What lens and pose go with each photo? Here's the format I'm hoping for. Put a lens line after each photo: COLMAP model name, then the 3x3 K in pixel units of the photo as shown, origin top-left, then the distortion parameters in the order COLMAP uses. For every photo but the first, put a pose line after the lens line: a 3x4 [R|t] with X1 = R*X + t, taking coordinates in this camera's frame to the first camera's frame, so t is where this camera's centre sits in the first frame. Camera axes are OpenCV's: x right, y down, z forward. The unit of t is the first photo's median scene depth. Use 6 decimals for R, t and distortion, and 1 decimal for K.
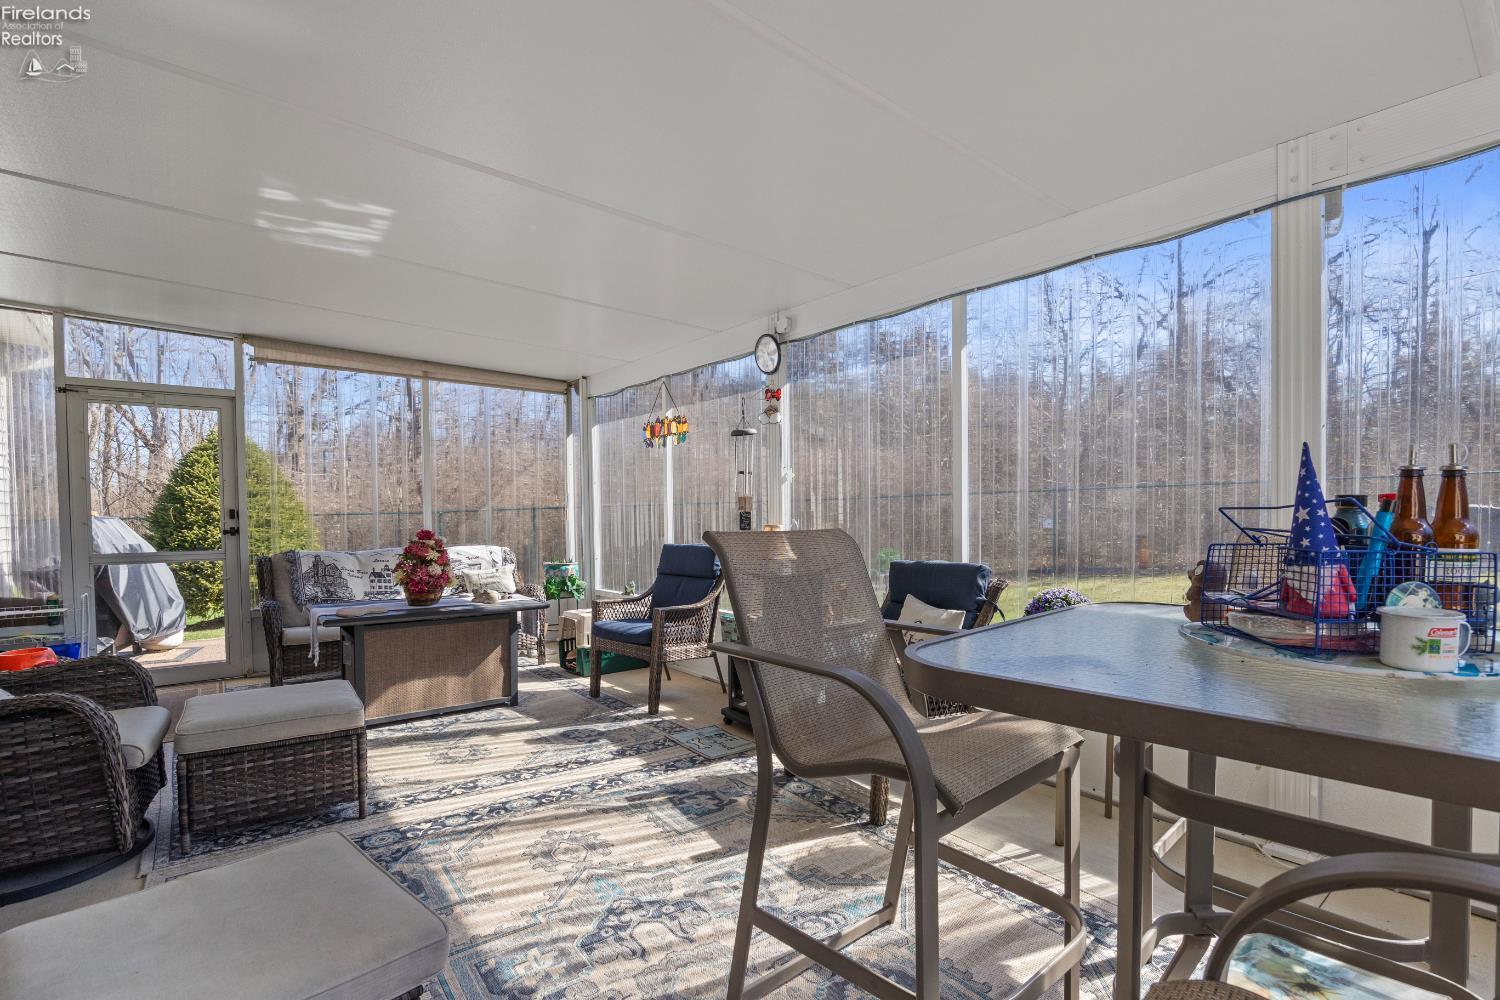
lens RADIAL K [[702.6, 0, 747.0], [0, 702.6, 525.2], [0, 0, 1]] dist [-0.001756, 0.000135]
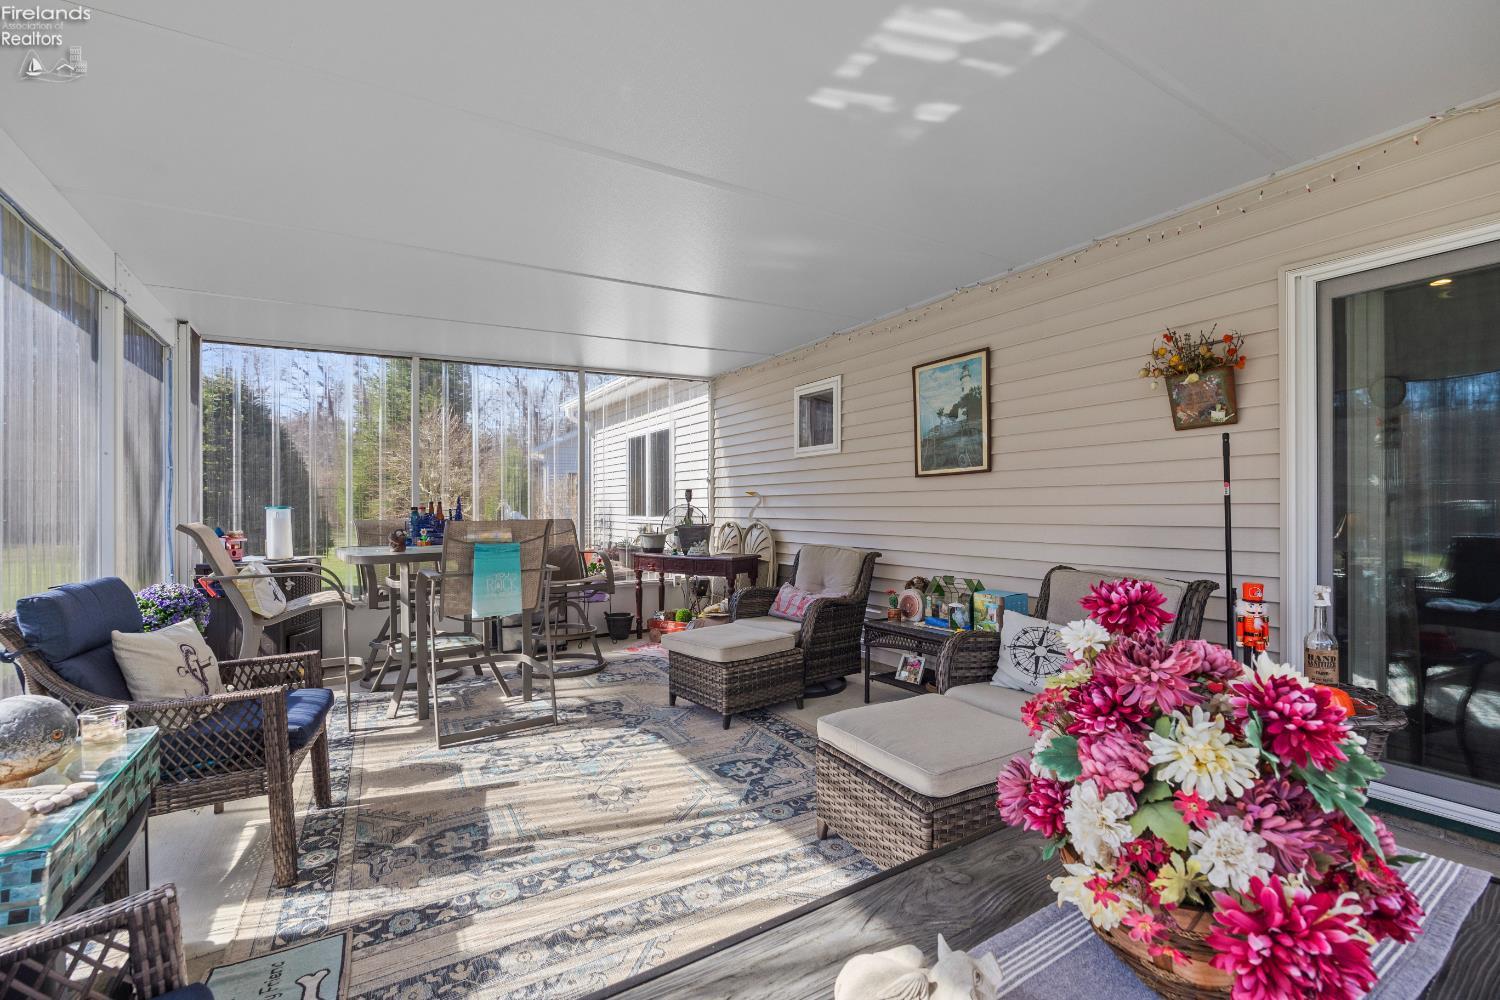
lens RADIAL K [[644.6, 0, 748.1], [0, 644.6, 518.4], [0, 0, 1]] dist [0.002086, 0.000137]
pose [[-0.992693, 0.007740, 0.120415, -0.521489], [0.012062, 0.999307, 0.035206, -0.030585], [-0.120059, 0.036402, -0.992099, 1.717668]]
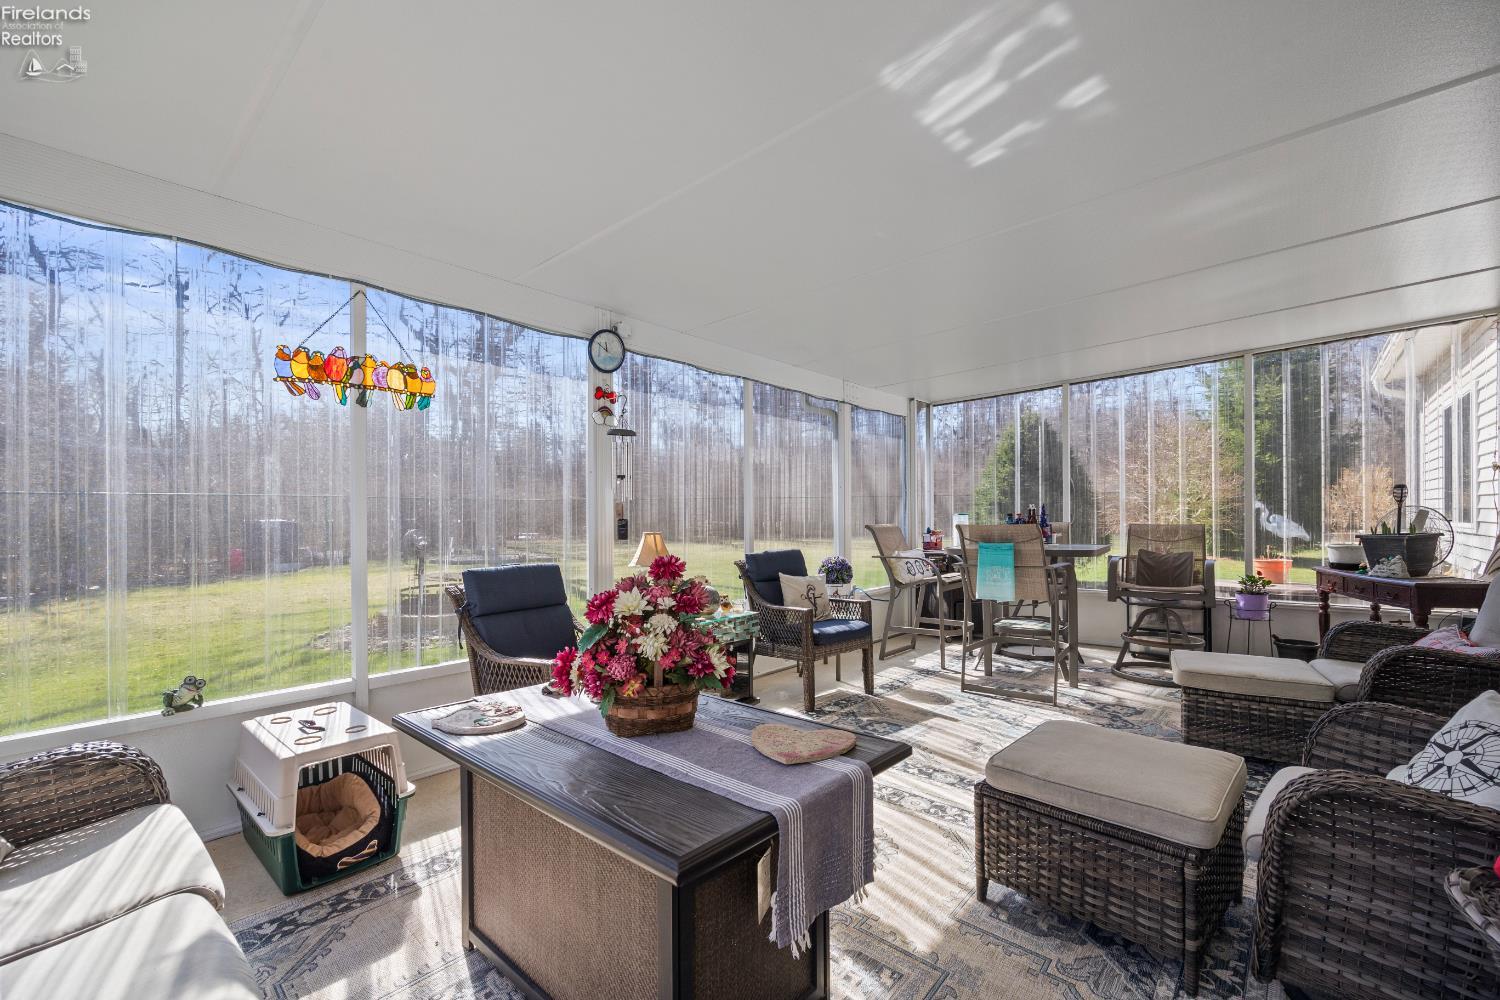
lens RADIAL K [[633.1, 0, 745.8], [0, 633.1, 519.9], [0, 0, 1]] dist [-0.000294, -0.000028]
pose [[-0.167672, 0.010256, 0.985789, -1.236722], [0.030552, 0.999520, -0.005202, -0.013865], [-0.985369, 0.029246, -0.167905, 1.438533]]
